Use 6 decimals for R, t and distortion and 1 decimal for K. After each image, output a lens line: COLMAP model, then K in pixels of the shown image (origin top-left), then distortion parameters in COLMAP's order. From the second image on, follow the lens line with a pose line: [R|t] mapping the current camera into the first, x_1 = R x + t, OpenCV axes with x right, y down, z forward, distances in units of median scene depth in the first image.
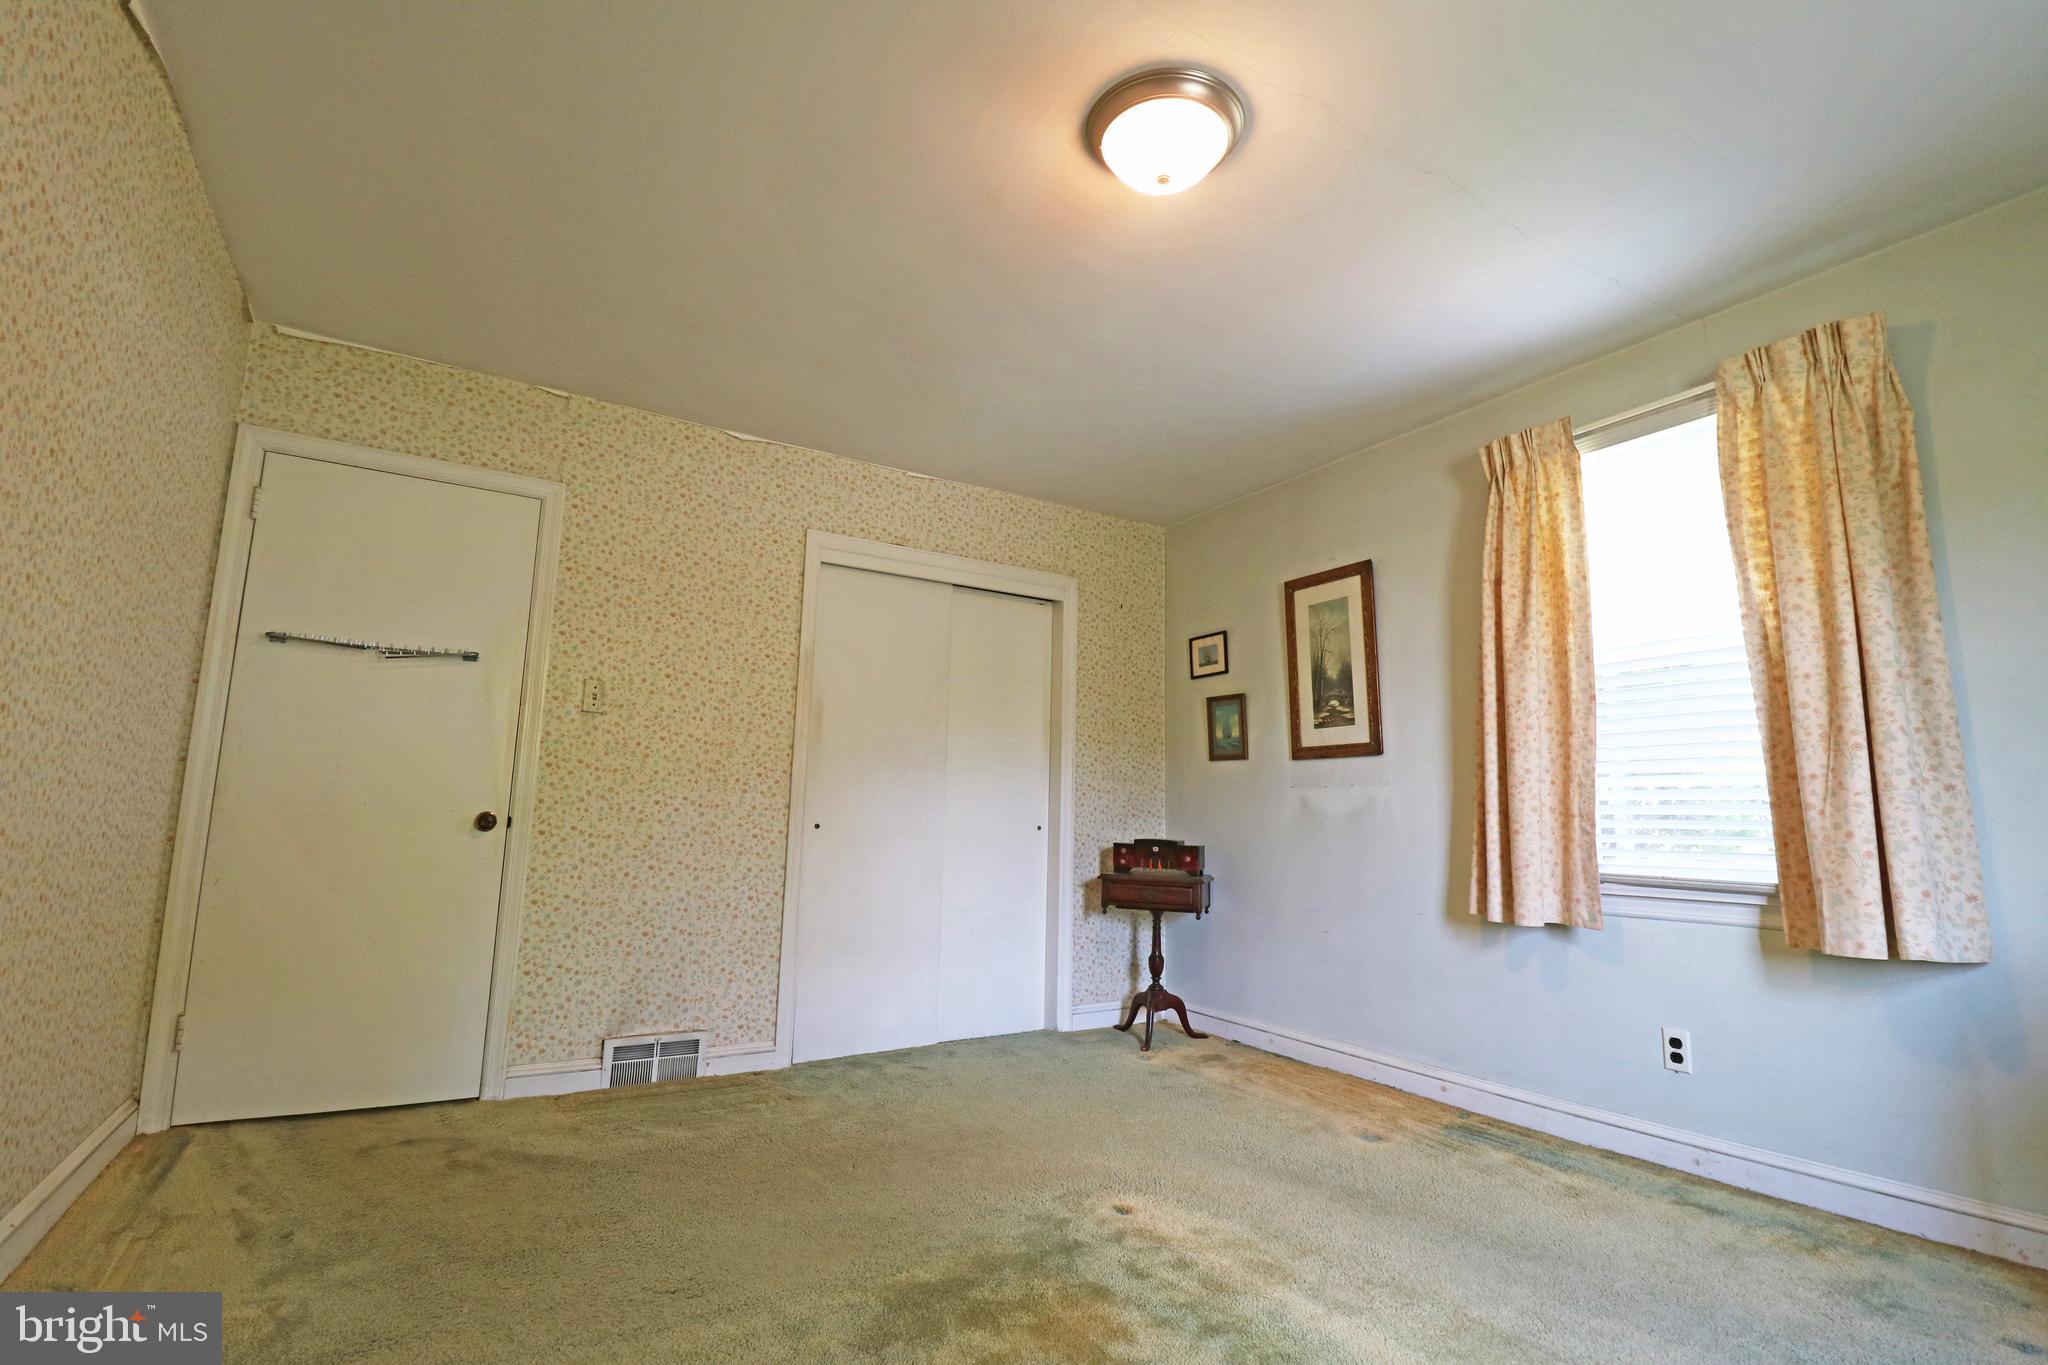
lens RADIAL K [[954.3, 0, 1031.3], [0, 954.3, 681.3], [0, 0, 1]] dist [-0.007144, -0.005795]
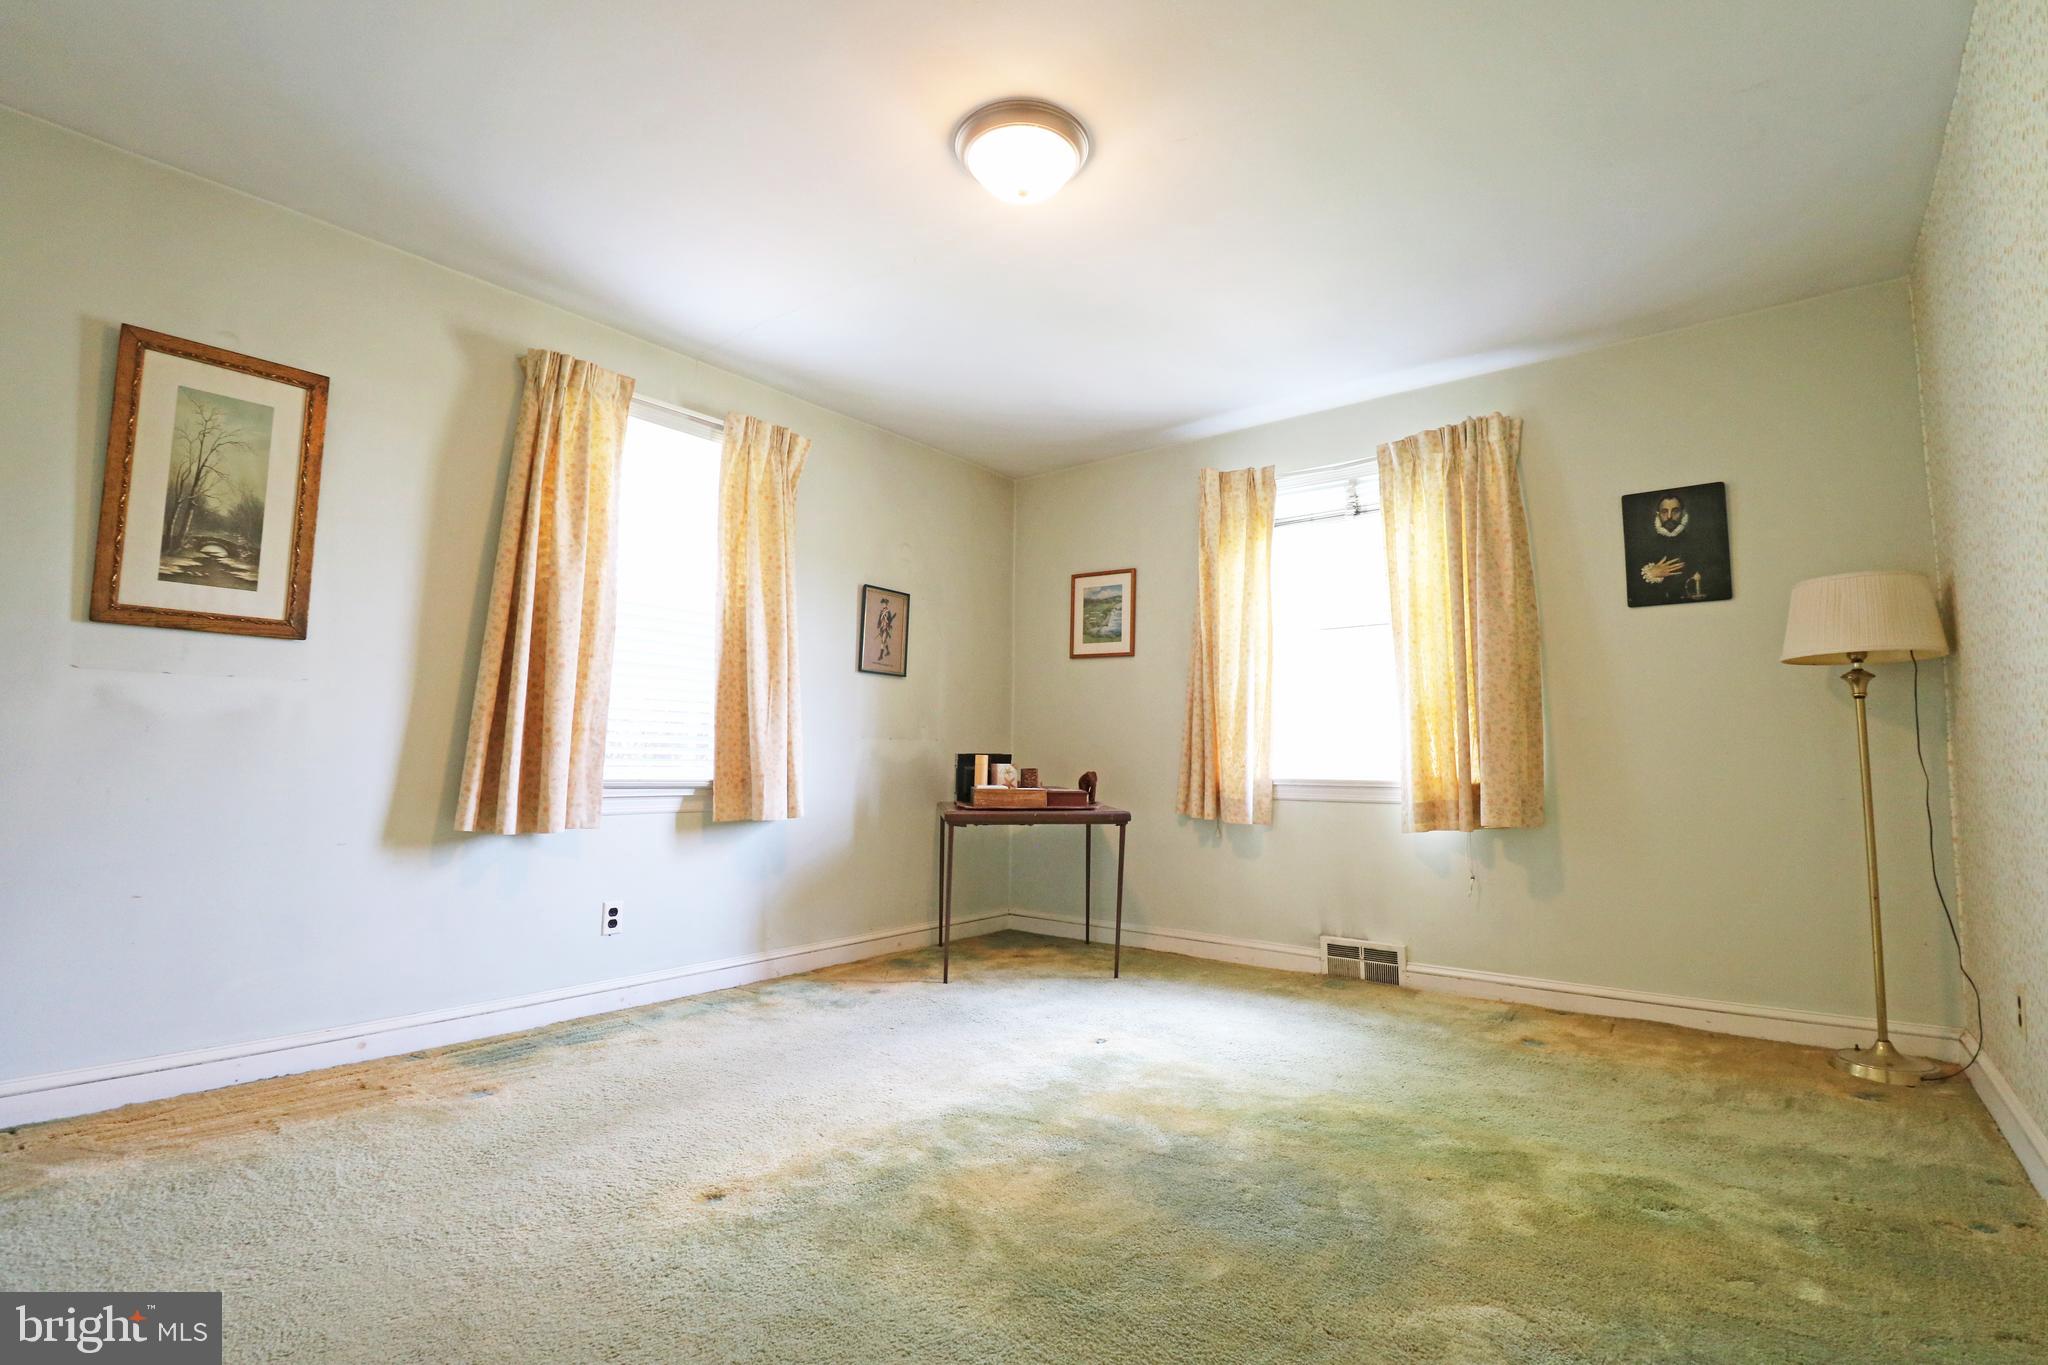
lens RADIAL K [[954.3, 0, 1031.9], [0, 954.3, 678.3], [0, 0, 1]] dist [-0.007144, -0.005795]
pose [[-0.338594, 0.061157, 0.938943, -0.638831], [-0.152614, 0.981103, -0.118937, 0.132619], [-0.928473, -0.183567, -0.322862, 0.867990]]
